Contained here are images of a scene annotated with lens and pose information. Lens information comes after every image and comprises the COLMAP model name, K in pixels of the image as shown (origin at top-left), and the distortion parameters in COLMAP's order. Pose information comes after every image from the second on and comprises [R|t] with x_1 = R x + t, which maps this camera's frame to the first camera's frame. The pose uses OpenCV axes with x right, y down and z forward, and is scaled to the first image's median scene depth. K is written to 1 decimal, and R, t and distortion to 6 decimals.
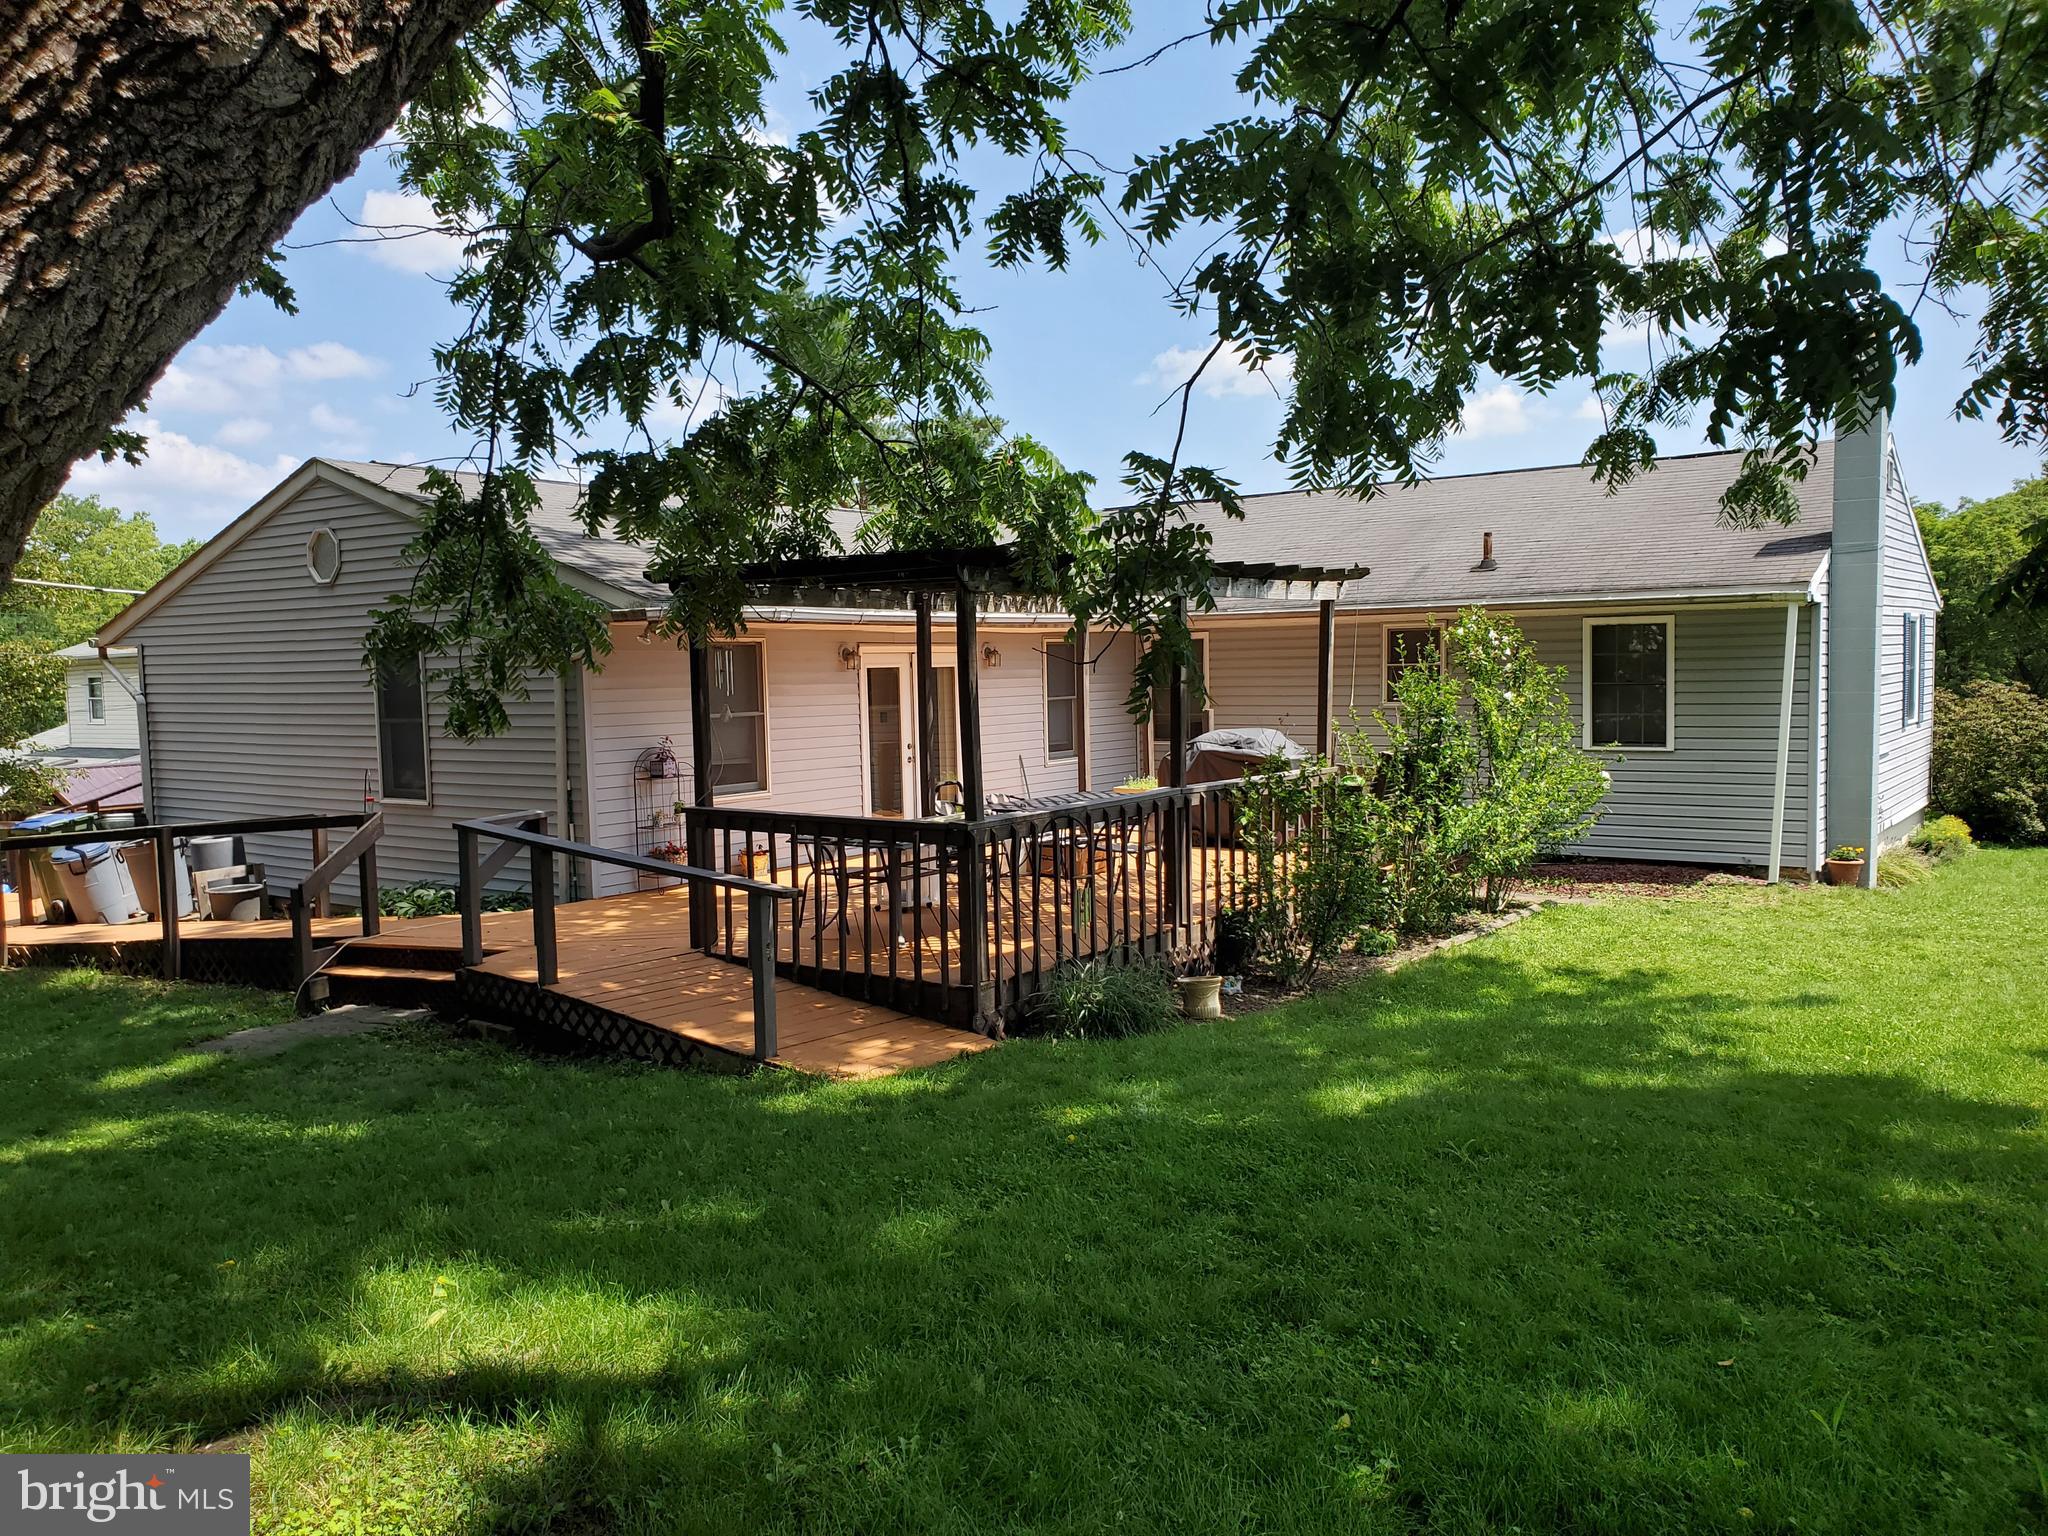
lens RADIAL K [[1475.9, 0, 1024.0], [0, 1475.9, 768.0], [0, 0, 1]] dist [0.040738, -0.001400]
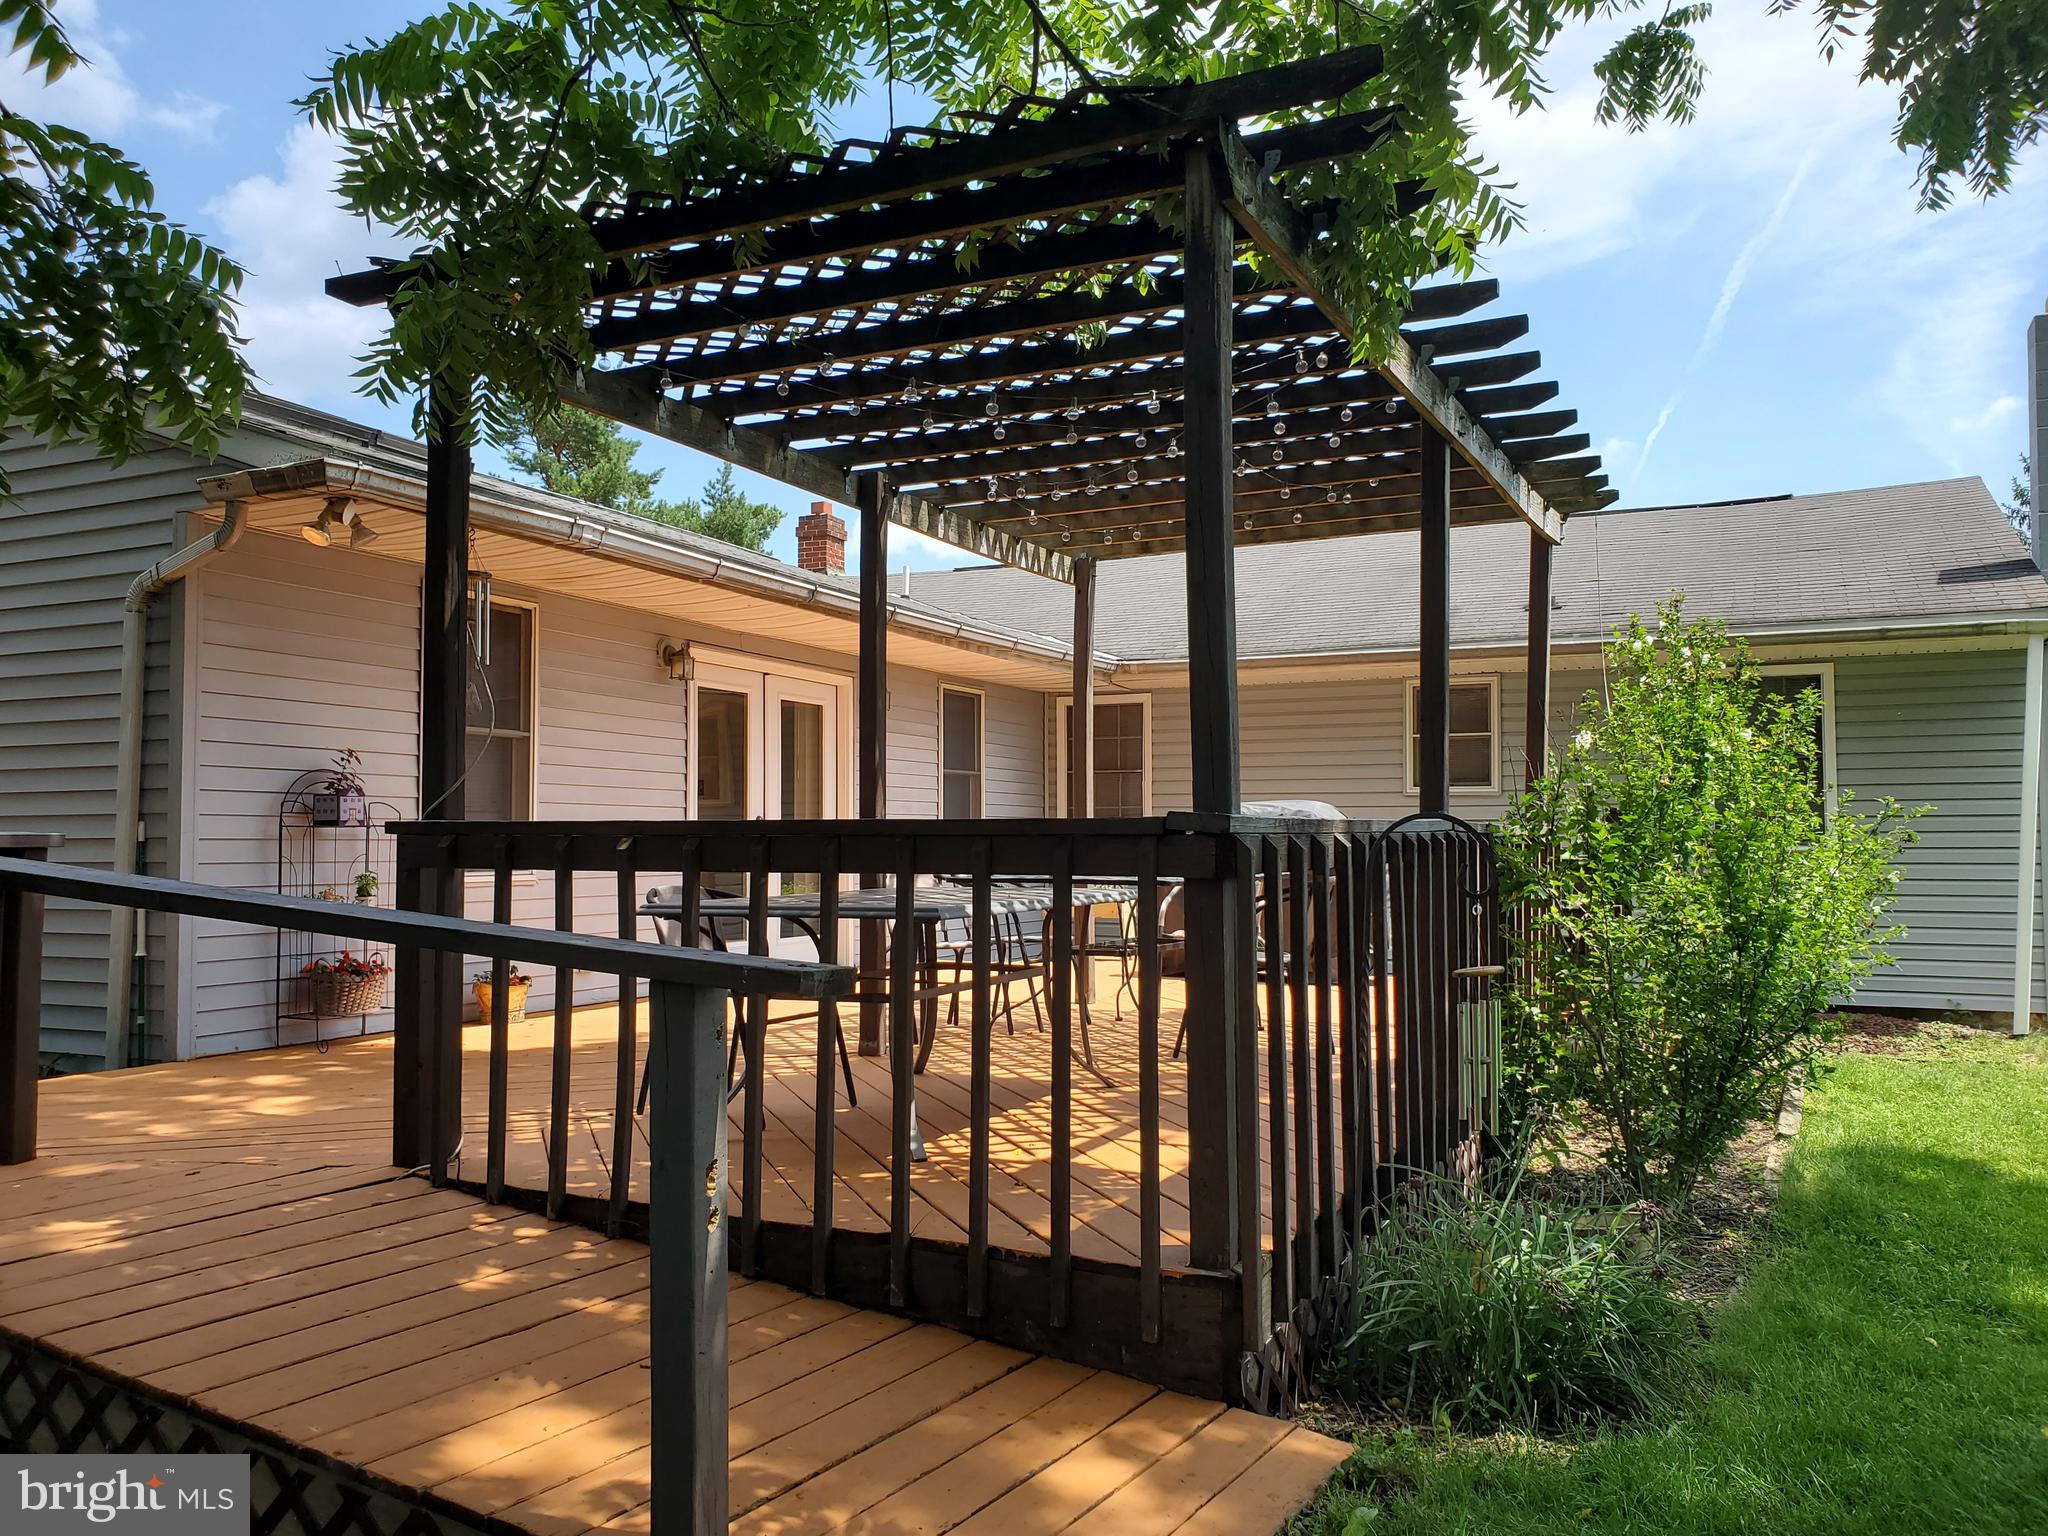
lens RADIAL K [[1595.3, 0, 1024.0], [0, 1595.3, 768.0], [0, 0, 1]] dist [0.006021, -0.008165]
pose [[0.985733, 0.025685, 0.166345, -0.127533], [-0.007470, 0.993990, -0.109213, 0.058334], [-0.168150, 0.106413, 0.980001, 0.518539]]
